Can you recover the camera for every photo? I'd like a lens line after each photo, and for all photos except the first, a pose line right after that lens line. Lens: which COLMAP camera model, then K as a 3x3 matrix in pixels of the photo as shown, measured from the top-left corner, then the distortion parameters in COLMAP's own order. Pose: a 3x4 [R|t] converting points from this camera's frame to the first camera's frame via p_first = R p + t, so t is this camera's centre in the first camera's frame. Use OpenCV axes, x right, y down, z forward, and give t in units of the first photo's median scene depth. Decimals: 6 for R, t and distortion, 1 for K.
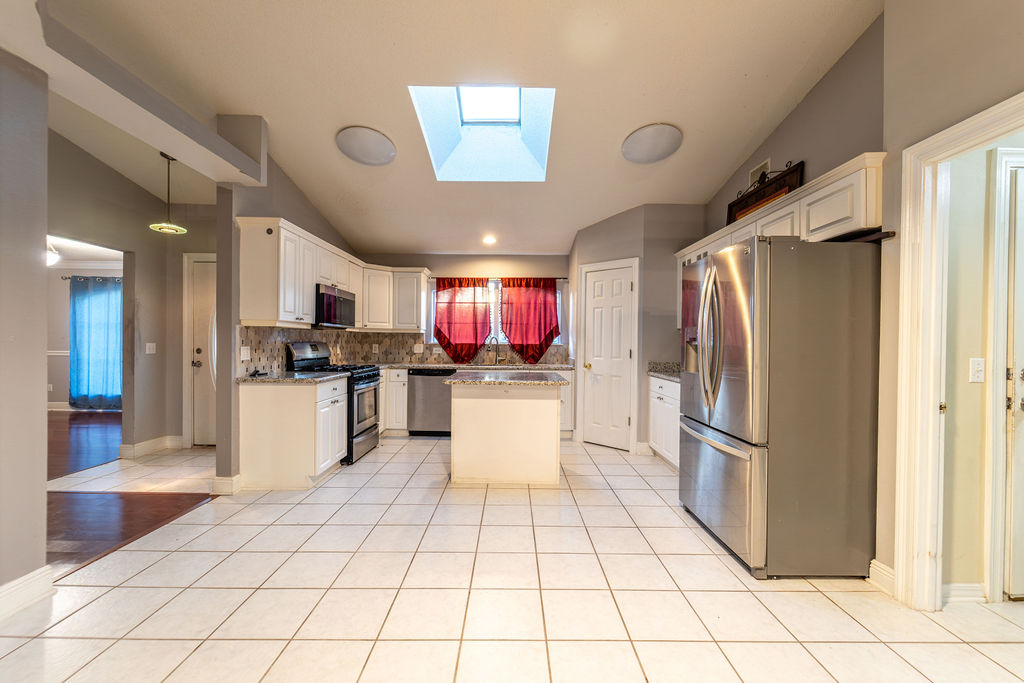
lens RADIAL K [[410.6, 0, 514.3], [0, 410.6, 343.6], [0, 0, 1]] dist [0.001372, -0.001991]
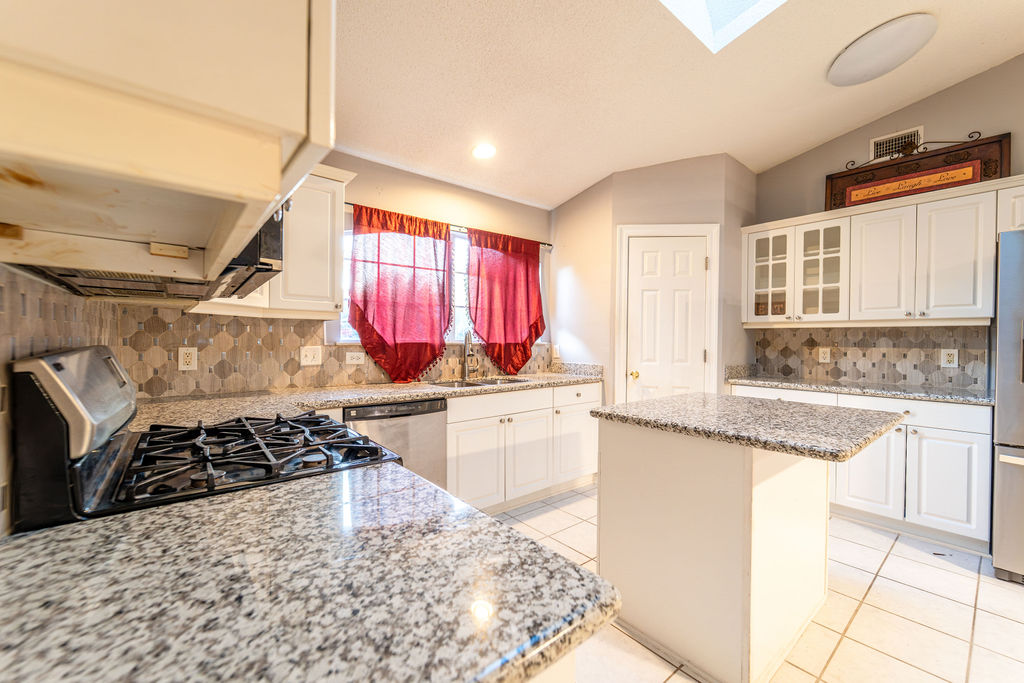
lens RADIAL K [[410.6, 0, 513.2], [0, 410.6, 344.0], [0, 0, 1]] dist [0.001372, -0.001991]
pose [[0.771893, -0.010620, 0.635664, -0.388776], [0.003903, 0.999921, 0.011967, -0.005511], [-0.635741, -0.006756, 0.771873, 0.576480]]
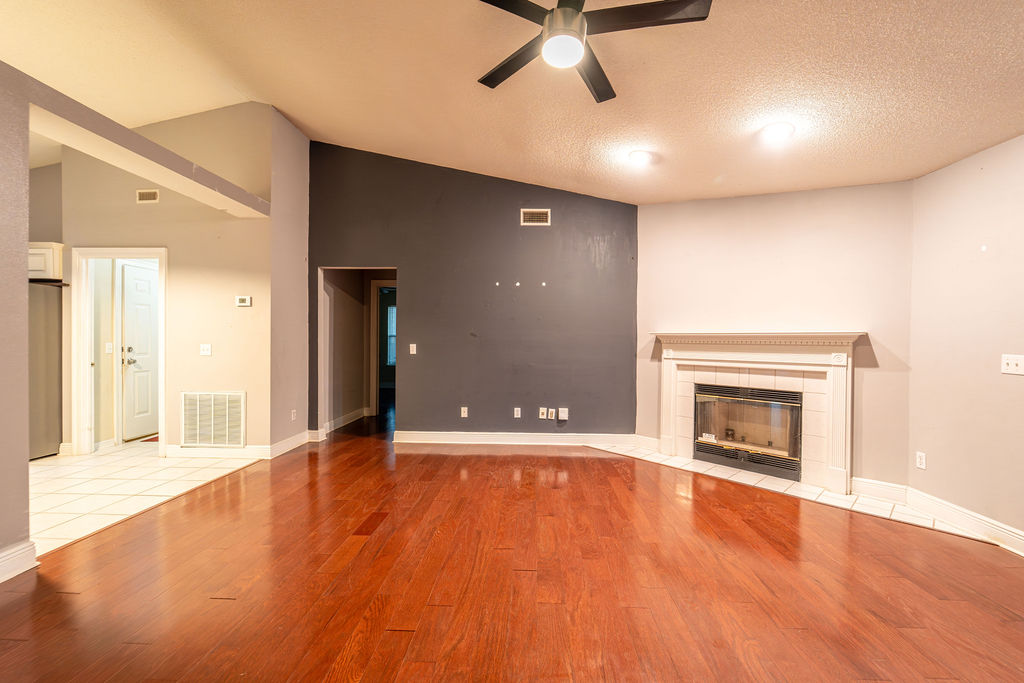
lens RADIAL K [[410.6, 0, 514.3], [0, 410.6, 344.8], [0, 0, 1]] dist [0.001372, -0.001991]
pose [[0.039326, -0.019661, 0.999033, -0.431911], [-0.000267, 0.999806, 0.019687, -0.000492], [-0.999226, -0.001041, 0.039314, -0.540537]]
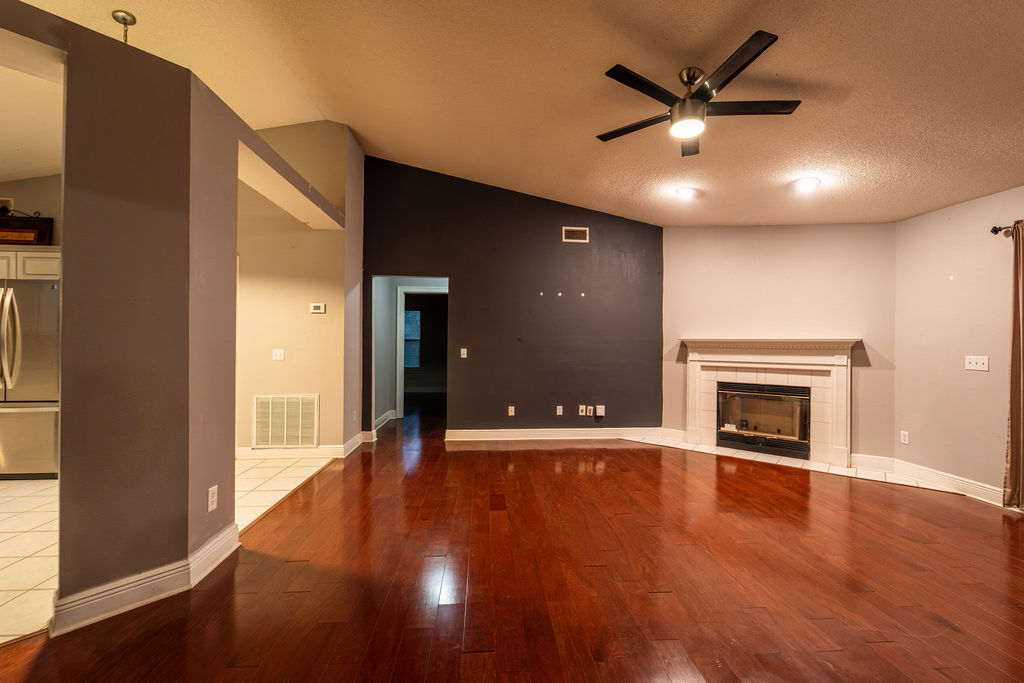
lens RADIAL K [[410.6, 0, 518.5], [0, 410.6, 345.9], [0, 0, 1]] dist [0.001372, -0.001991]
pose [[-0.080303, -0.009499, 0.996725, -0.525846], [-0.001039, 0.999955, 0.009446, -0.000498], [-0.996770, -0.000277, -0.080310, -0.321358]]
